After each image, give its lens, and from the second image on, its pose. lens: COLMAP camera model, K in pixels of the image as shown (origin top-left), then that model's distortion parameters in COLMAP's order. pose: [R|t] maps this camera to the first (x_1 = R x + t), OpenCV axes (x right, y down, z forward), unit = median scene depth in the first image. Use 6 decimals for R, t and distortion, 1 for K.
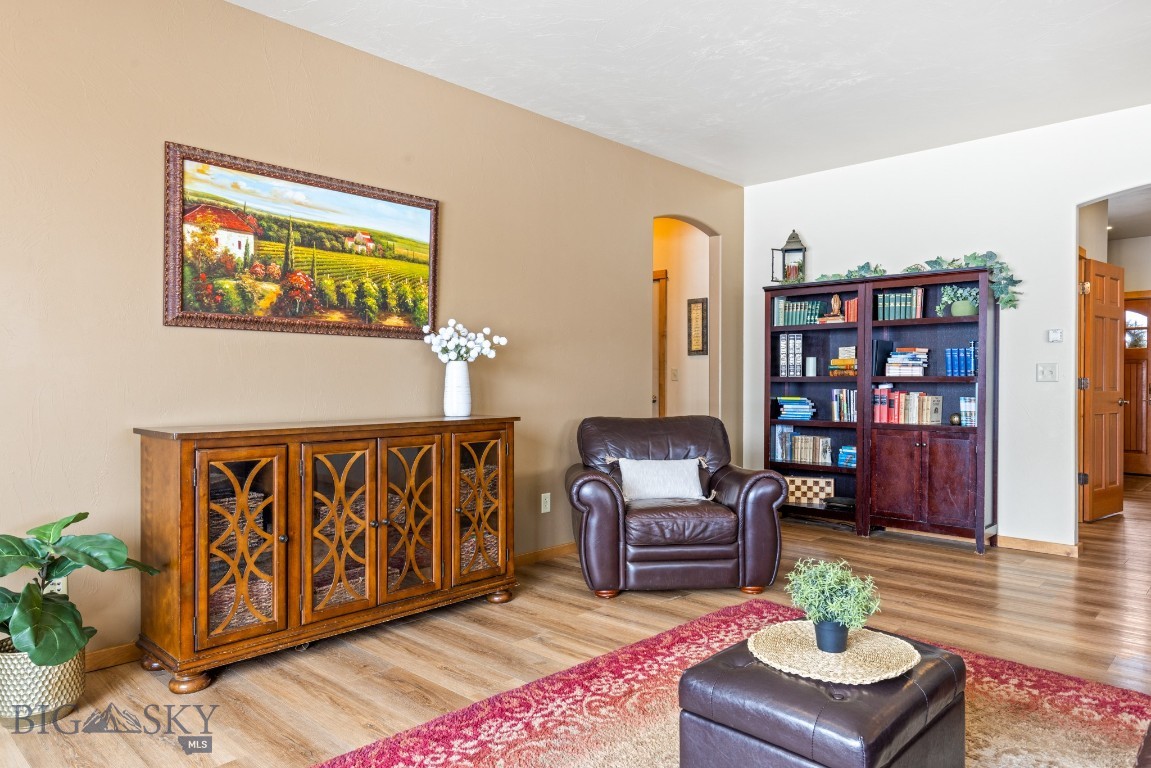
lens RADIAL K [[742.3, 0, 574.0], [0, 742.3, 380.9], [0, 0, 1]] dist [0.016155, -0.005537]
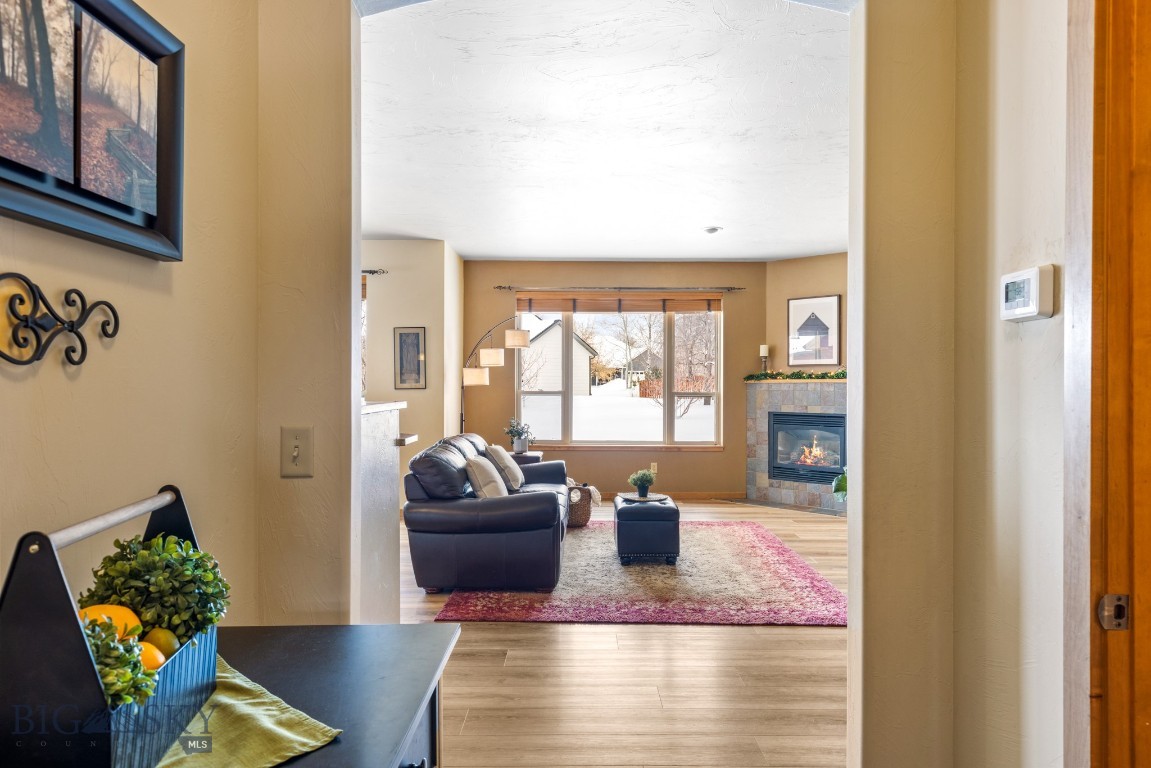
lens RADIAL K [[742.3, 0, 578.7], [0, 742.3, 385.8], [0, 0, 1]] dist [0.016155, -0.005537]
pose [[-0.724088, -0.004188, -0.689694, 1.319233], [-0.004911, 0.999988, -0.000916, -0.052475], [0.689690, 0.002724, -0.724100, 1.499860]]
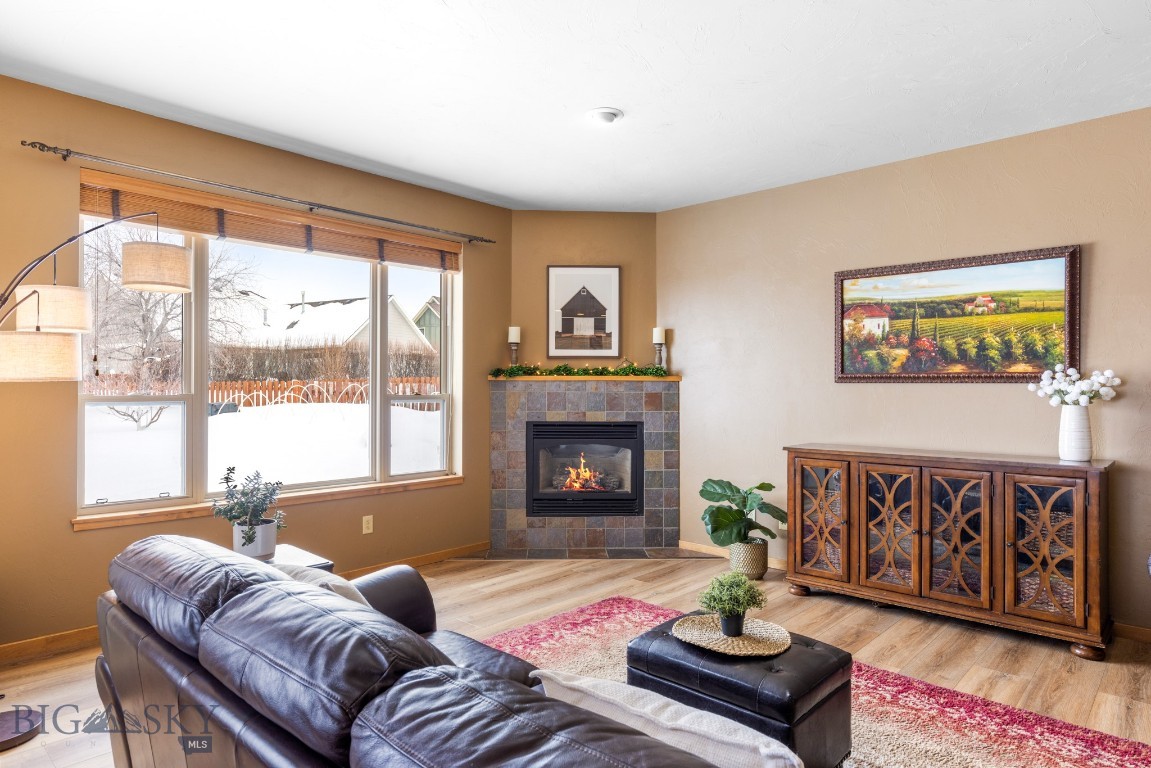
lens RADIAL K [[674.0, 0, 575.4], [0, 674.0, 385.9], [0, 0, 1]] dist [0.006734, -0.005901]
pose [[0.013310, -0.004741, -0.999900, 0.779491], [-0.003416, 0.999983, -0.004787, -0.048279], [0.999906, 0.003479, 0.013294, 0.332665]]
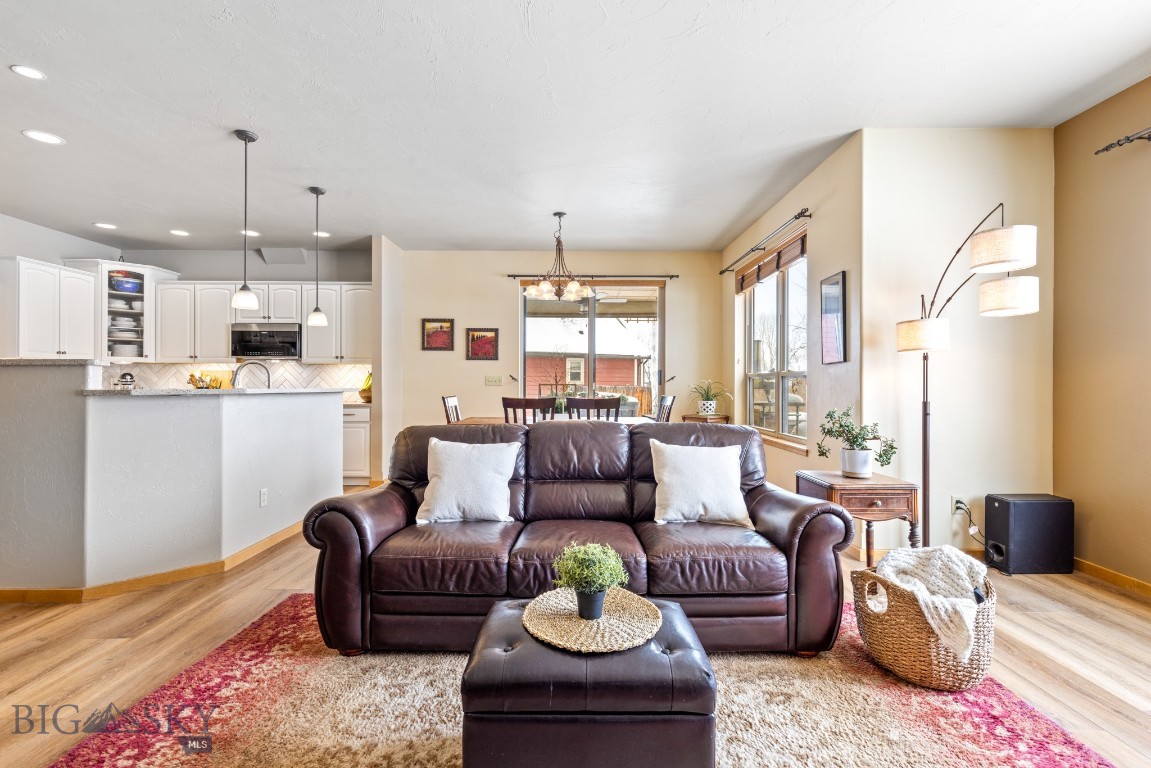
lens RADIAL K [[517.5, 0, 580.4], [0, 517.5, 382.7], [0, 0, 1]] dist [0.006425, -0.000362]
pose [[-0.694558, -0.000408, 0.719436, -0.111262], [-0.002351, 0.999996, -0.001702, -0.002863], [-0.719433, -0.002874, -0.694556, 0.764684]]
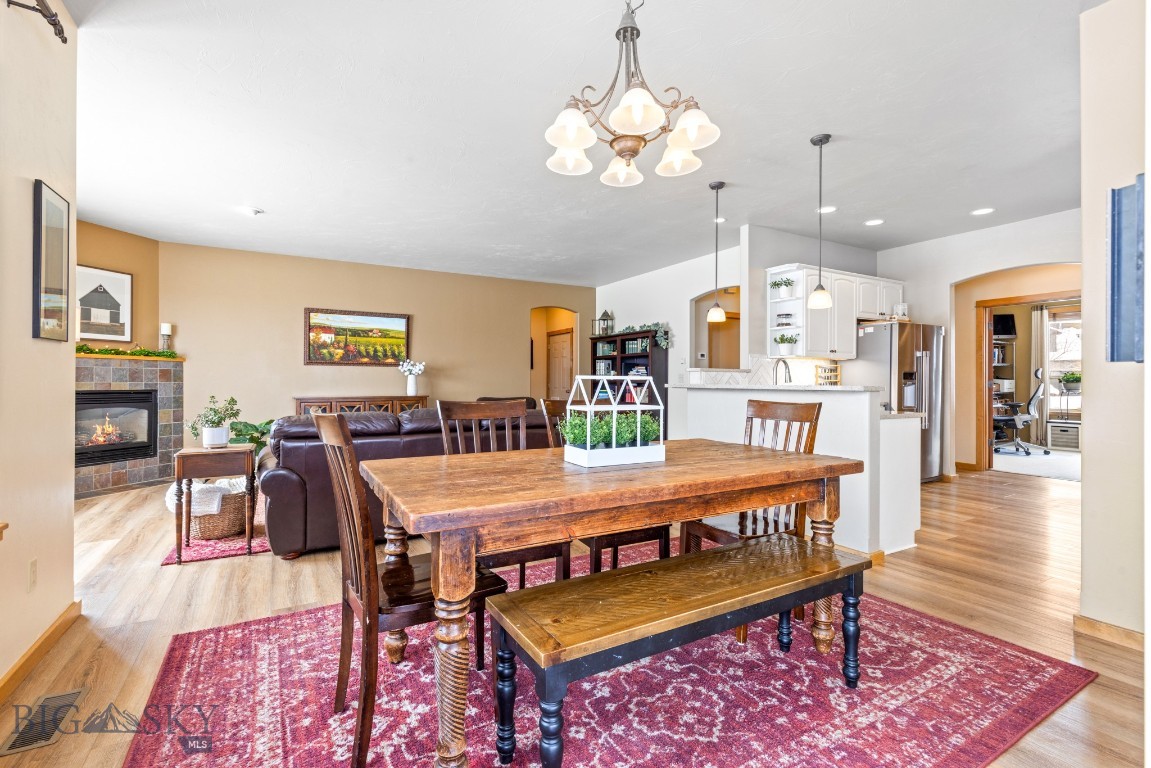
lens RADIAL K [[517.5, 0, 574.6], [0, 517.5, 380.1], [0, 0, 1]] dist [0.006425, -0.000362]
pose [[0.957659, -0.003151, -0.287886, 0.993803], [0.001300, 0.999977, -0.006620, 0.005518], [0.287901, 0.005965, 0.957642, -0.657372]]
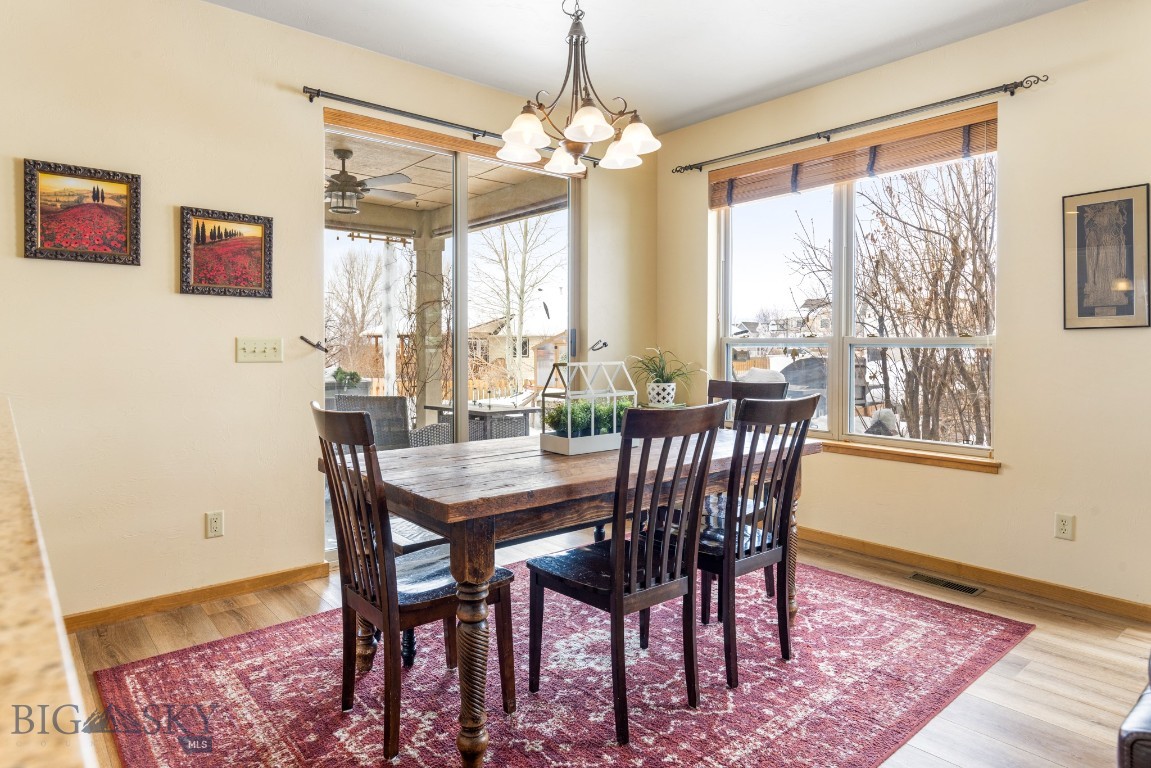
lens RADIAL K [[674.0, 0, 576.9], [0, 674.0, 355.5], [0, 0, 1]] dist [0.006734, -0.005901]
pose [[-0.994309, -0.005986, 0.106369, 0.812208], [-0.004178, 0.999843, 0.017212, -0.021678], [-0.106456, 0.016669, -0.994178, 0.611056]]
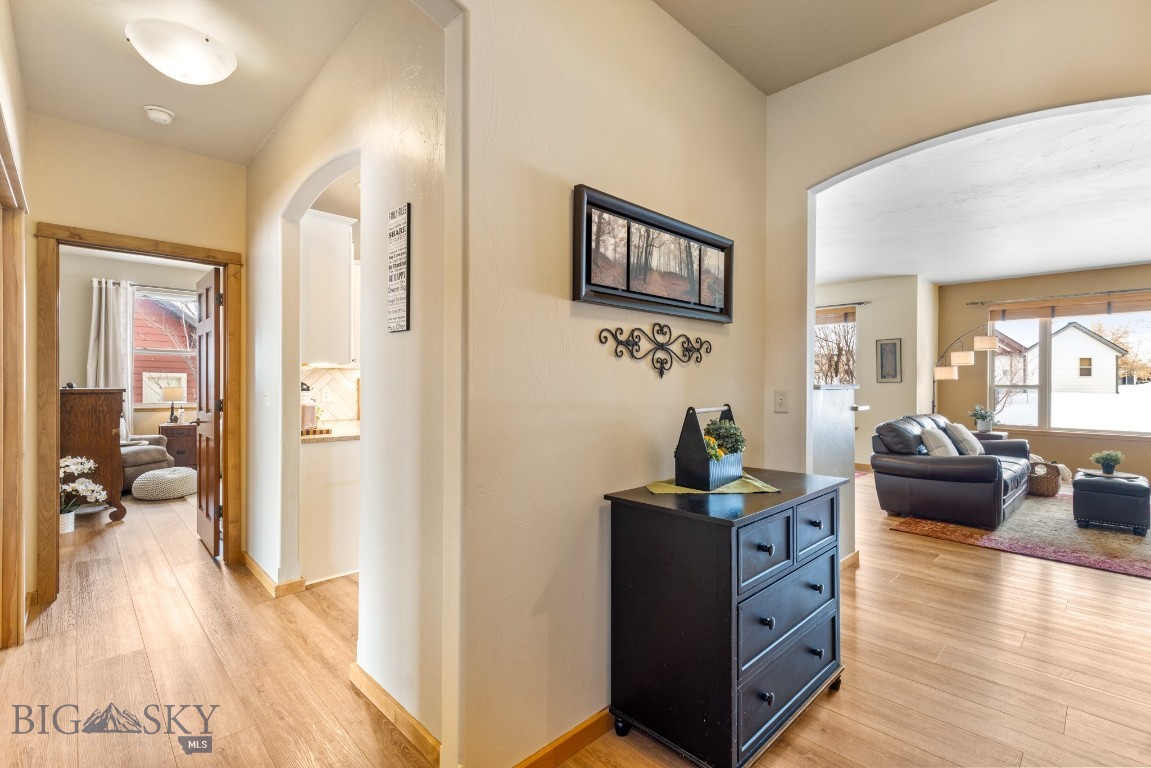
lens RADIAL K [[517.5, 0, 580.4], [0, 517.5, 382.6], [0, 0, 1]] dist [0.006425, -0.000362]
pose [[-0.999327, -0.005865, 0.036206, 1.377758], [-0.005878, 0.999983, -0.000241, -0.035371], [-0.036204, -0.000453, -0.999344, 1.767589]]
